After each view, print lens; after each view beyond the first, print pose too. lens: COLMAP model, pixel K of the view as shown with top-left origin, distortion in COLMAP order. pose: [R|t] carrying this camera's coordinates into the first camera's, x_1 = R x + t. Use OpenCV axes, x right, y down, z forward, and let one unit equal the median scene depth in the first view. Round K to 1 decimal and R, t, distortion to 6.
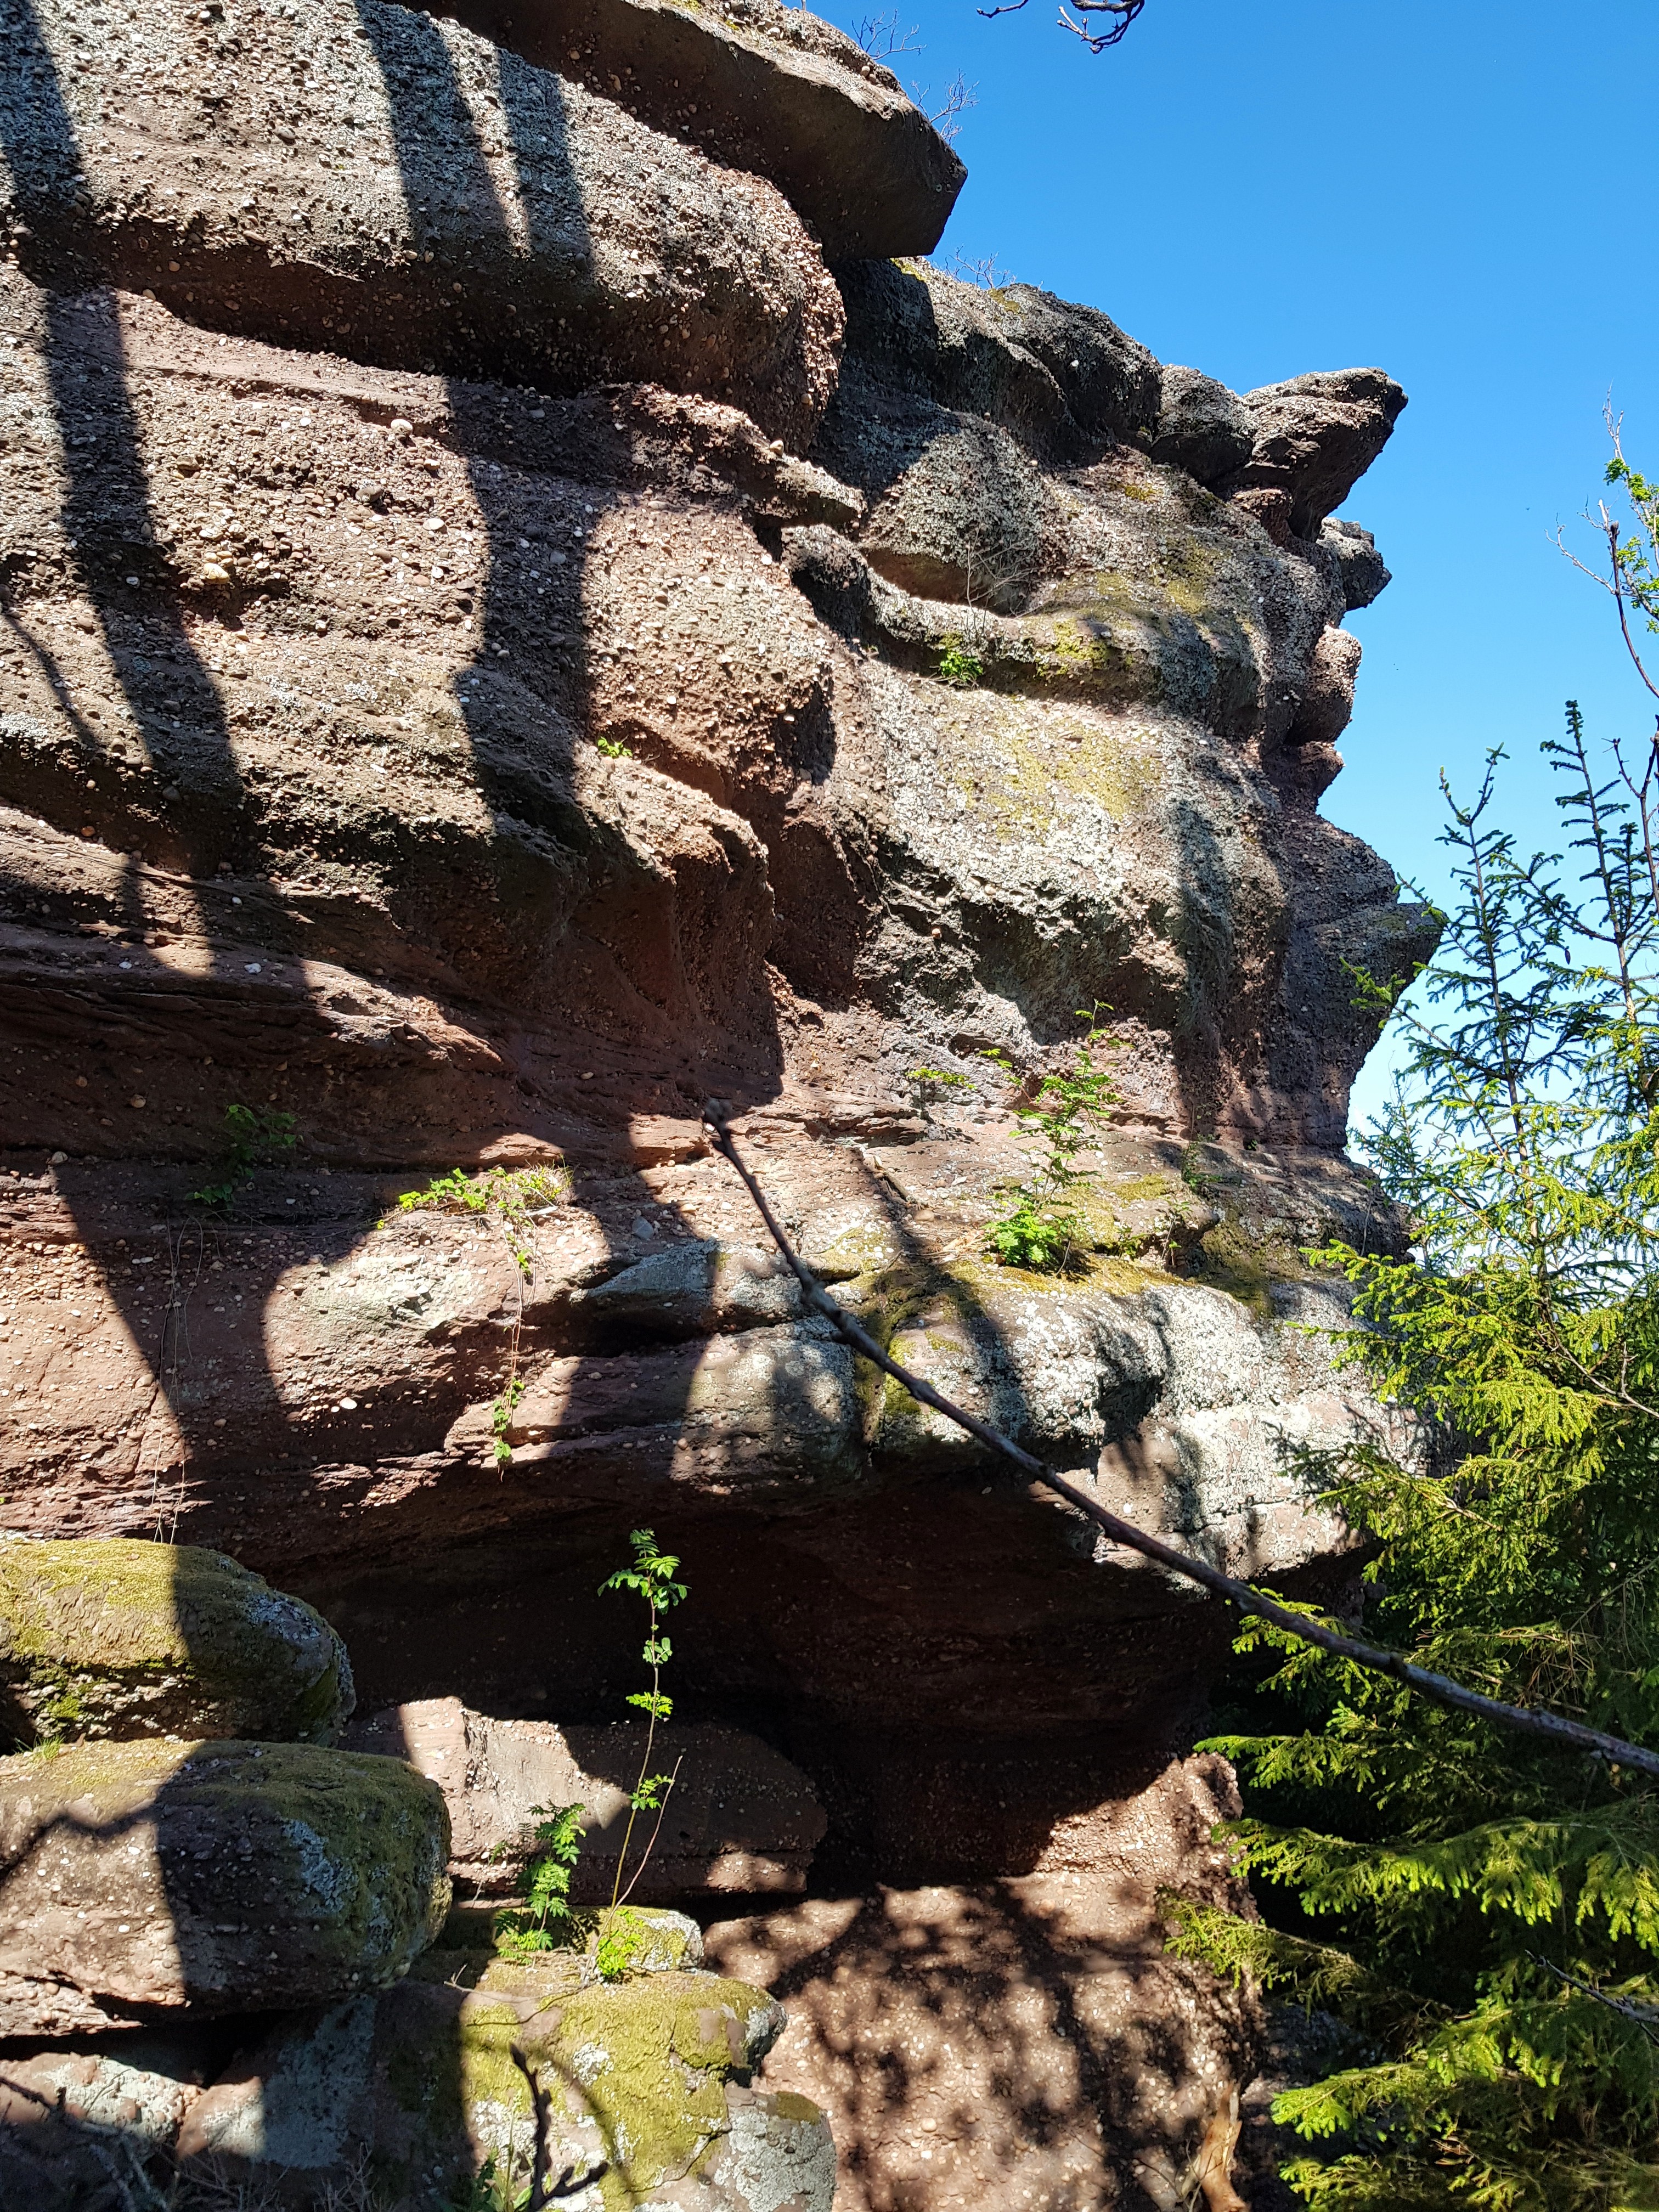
lens RADIAL K [[1669.7, 0, 829.5], [0, 1669.7, 1106.0], [0, 0, 1]] dist [0.056044, -0.164962]
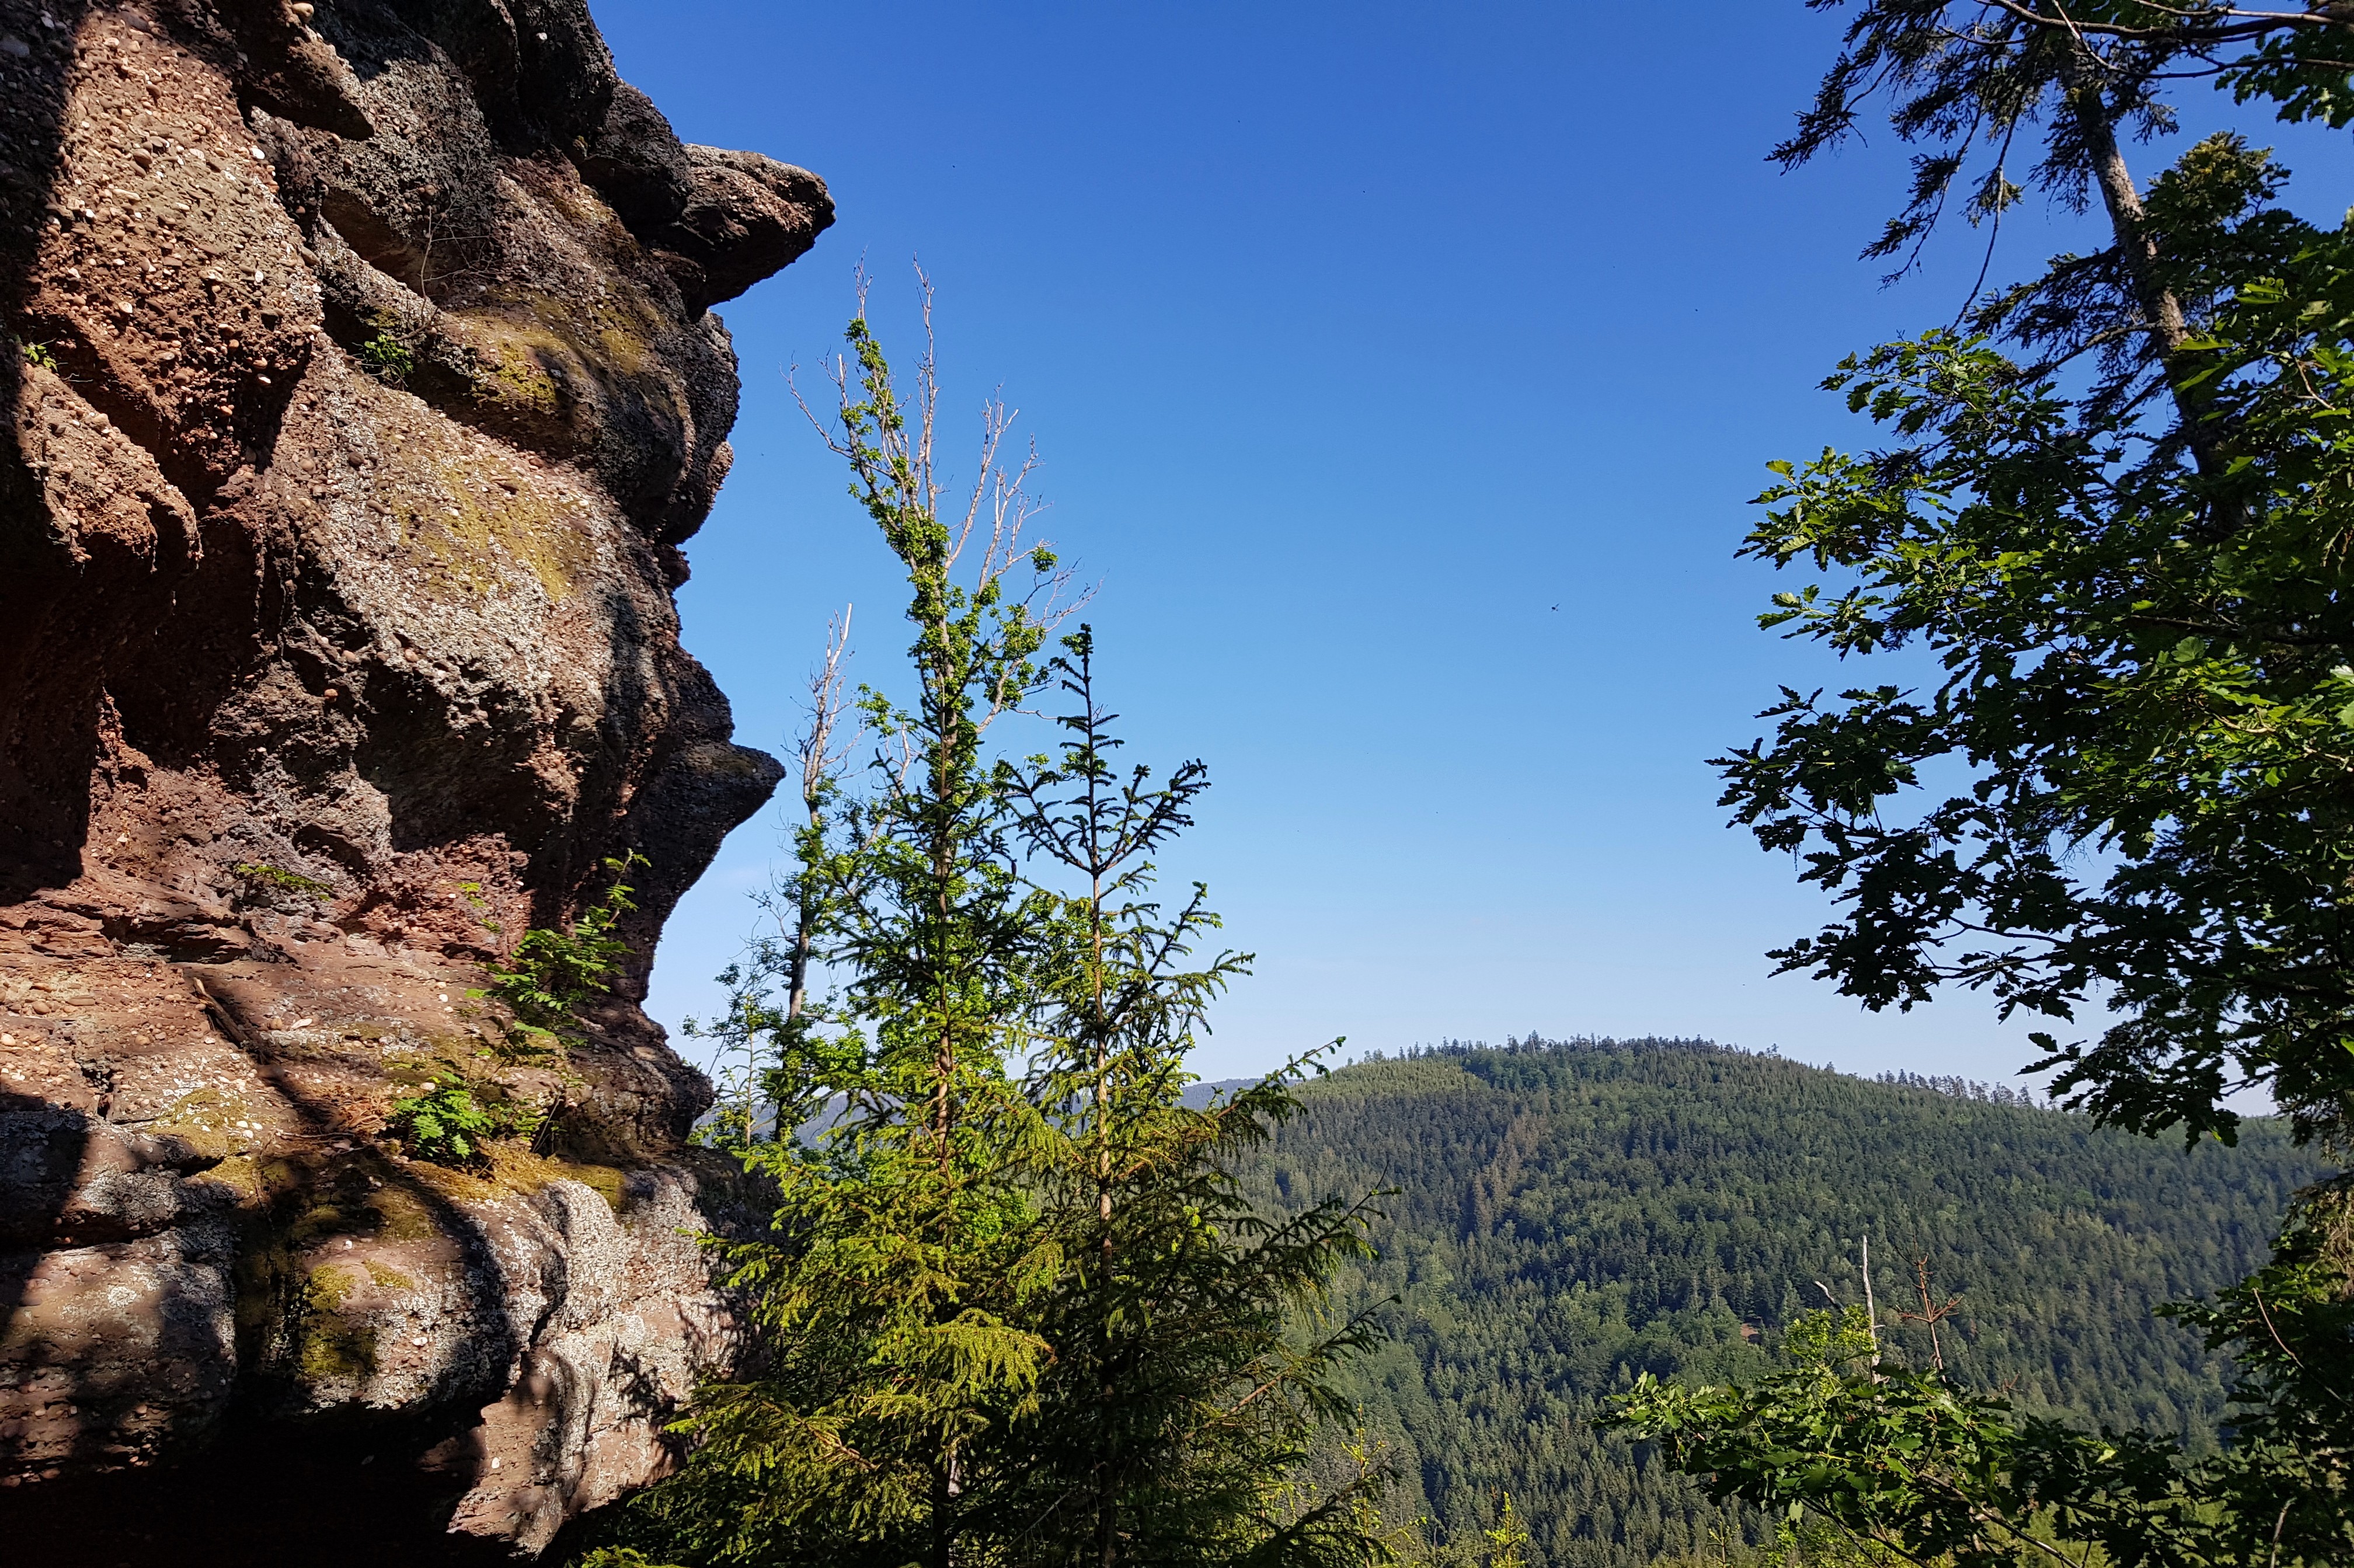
lens RADIAL K [[1806.6, 0, 1166.2], [0, 1806.6, 886.9], [0, 0, 1]] dist [-0.000244, -0.065728]
pose [[0.740356, 0.157538, 0.653494, -0.174938], [-0.153562, 0.986081, -0.063741, -0.024145], [-0.654440, -0.053161, 0.754243, 0.136294]]
